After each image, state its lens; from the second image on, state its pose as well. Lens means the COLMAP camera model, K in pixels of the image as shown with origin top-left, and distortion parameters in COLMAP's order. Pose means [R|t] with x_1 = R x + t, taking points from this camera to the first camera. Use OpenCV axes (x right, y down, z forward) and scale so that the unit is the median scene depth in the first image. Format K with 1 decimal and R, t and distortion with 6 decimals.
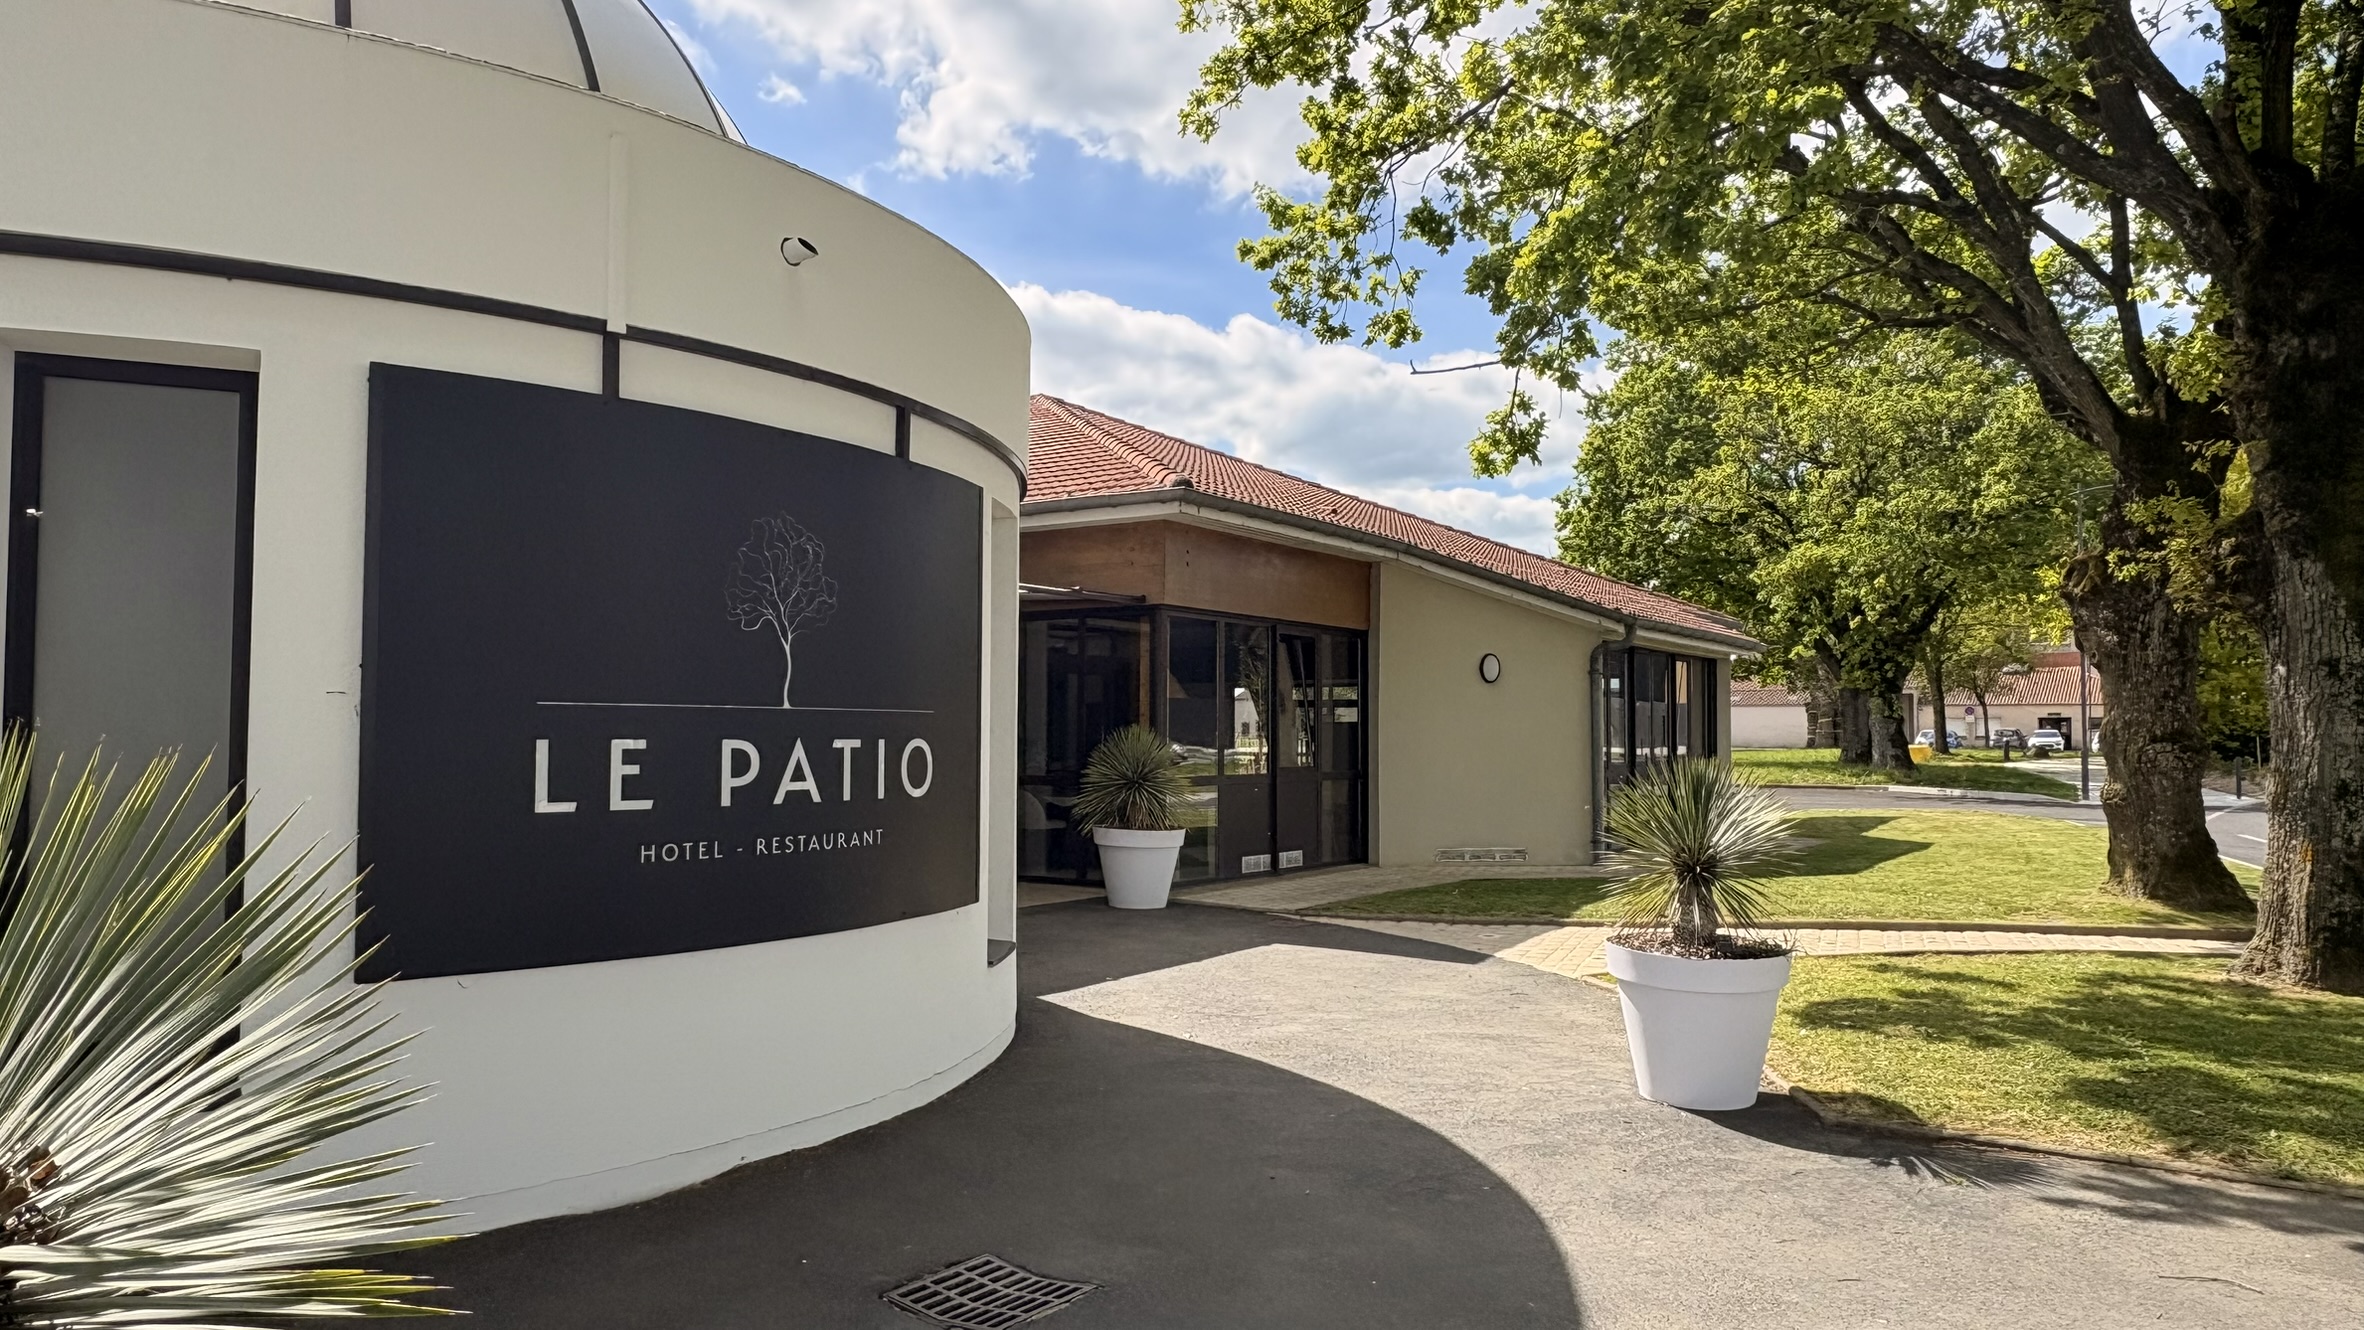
lens RADIAL K [[1529.9, 0, 1191.5], [0, 1529.9, 672.5], [0, 0, 1]] dist [-0.002269, -0.000836]
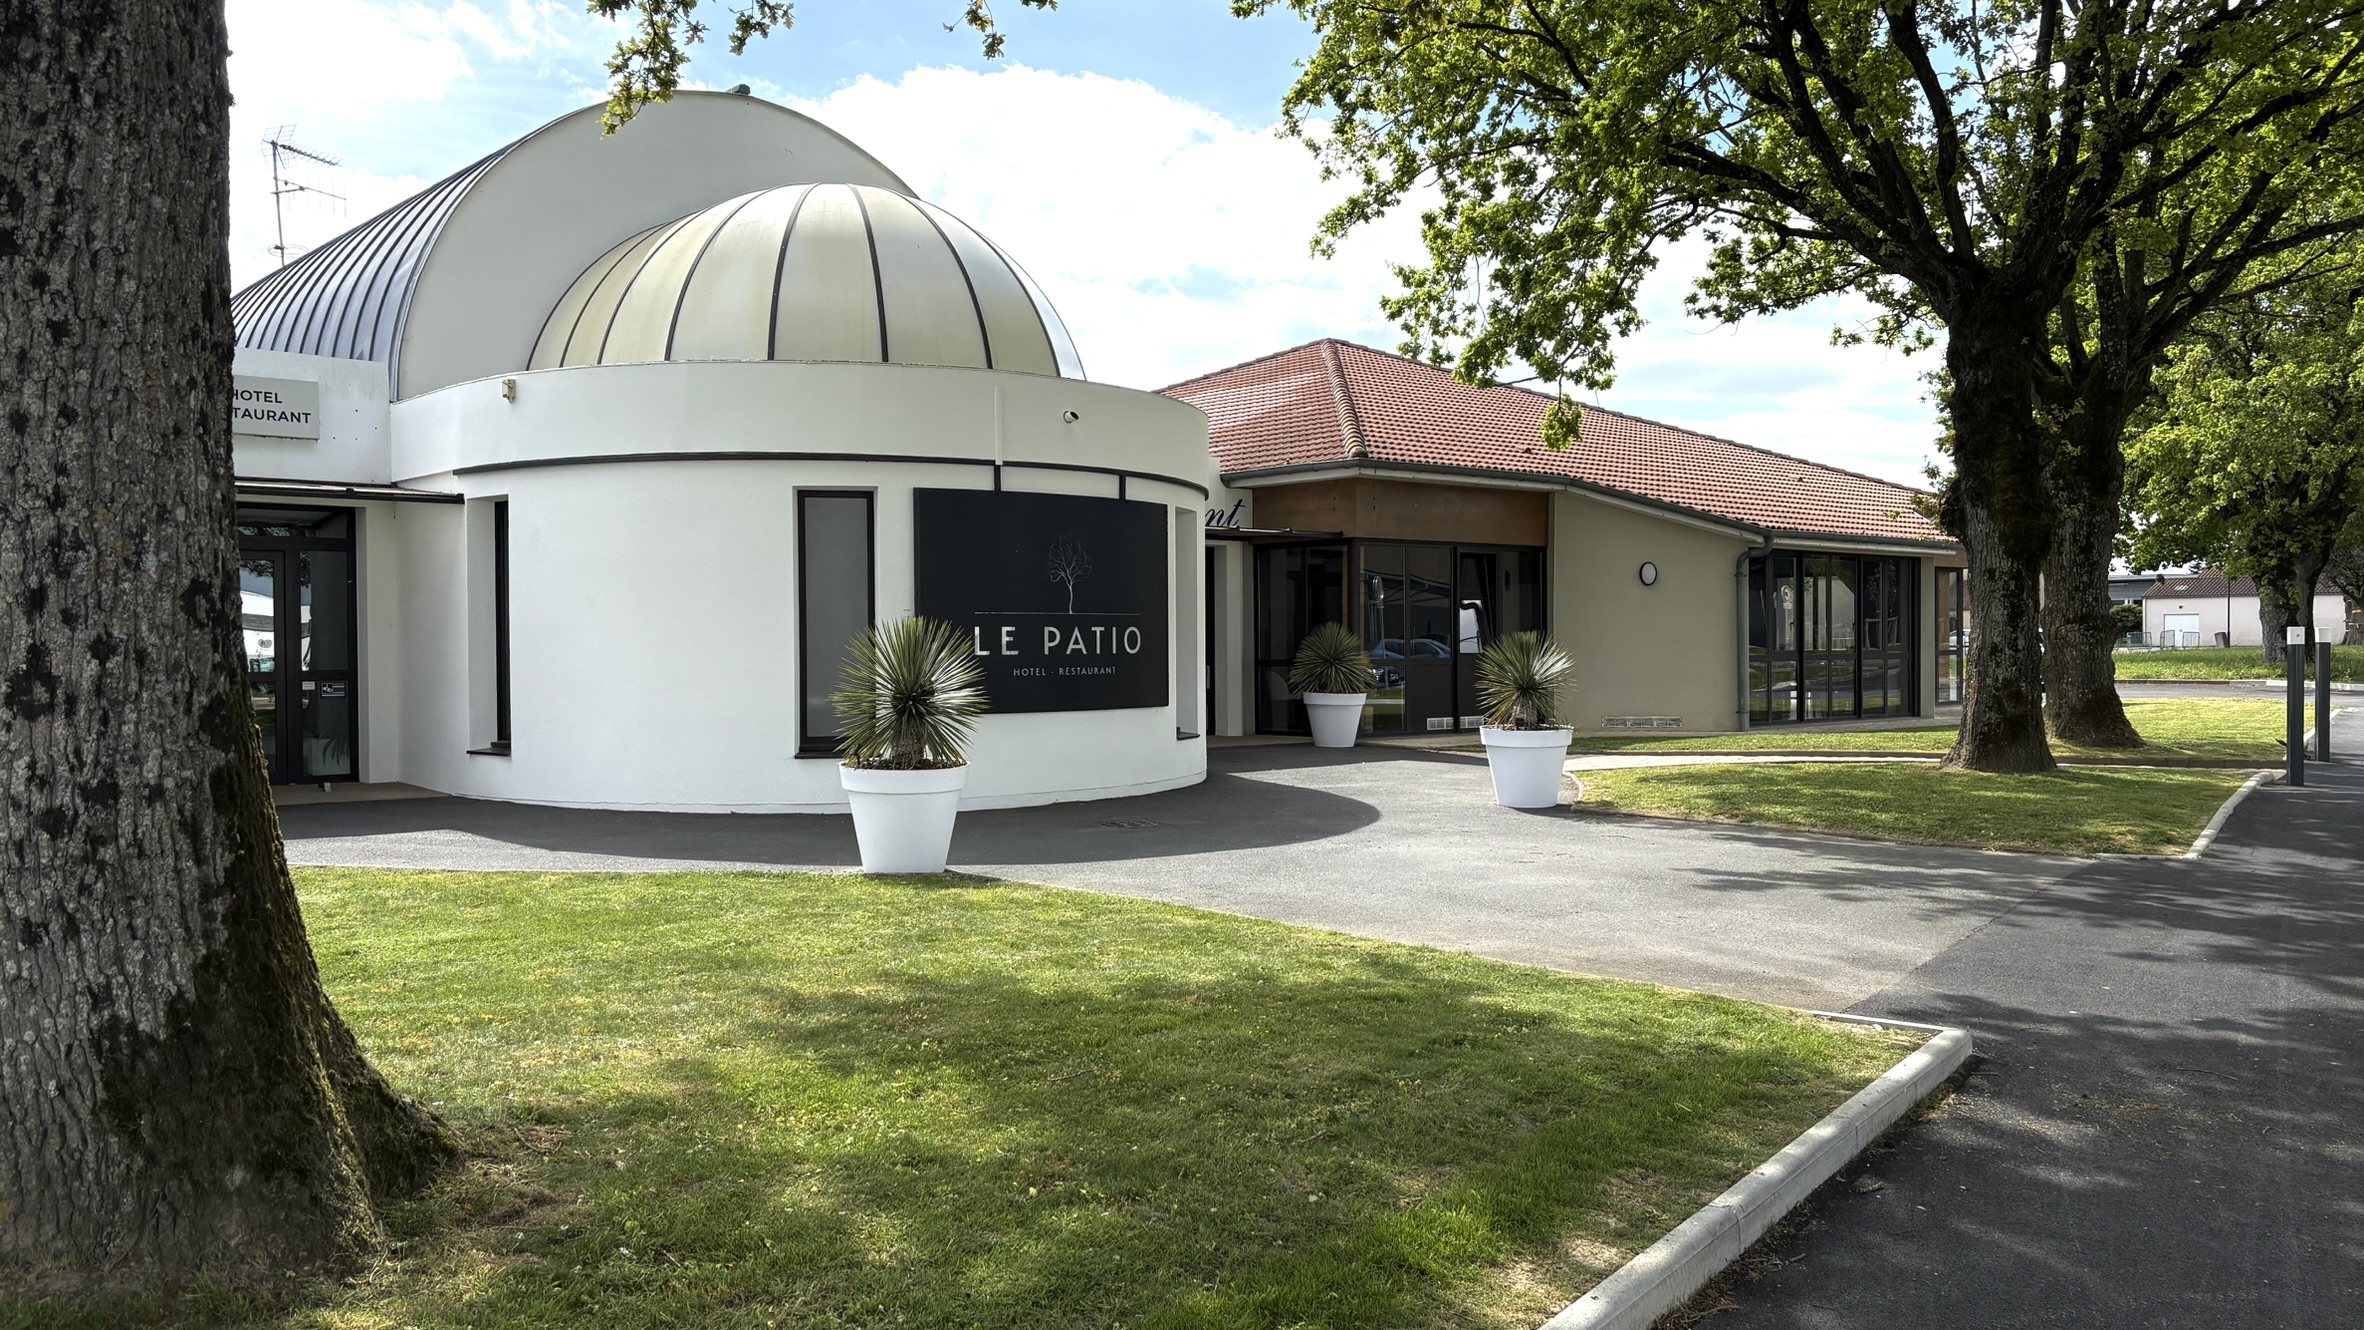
lens RADIAL K [[1721.0, 0, 1182.0], [0, 1721.0, 665.0], [0, 0, 1]] dist [0.081077, -0.083576]
pose [[0.970490, -0.007795, -0.241017, 0.360202], [0.020817, 0.998454, 0.051530, -0.020468], [0.240243, -0.055027, 0.969152, -1.023196]]
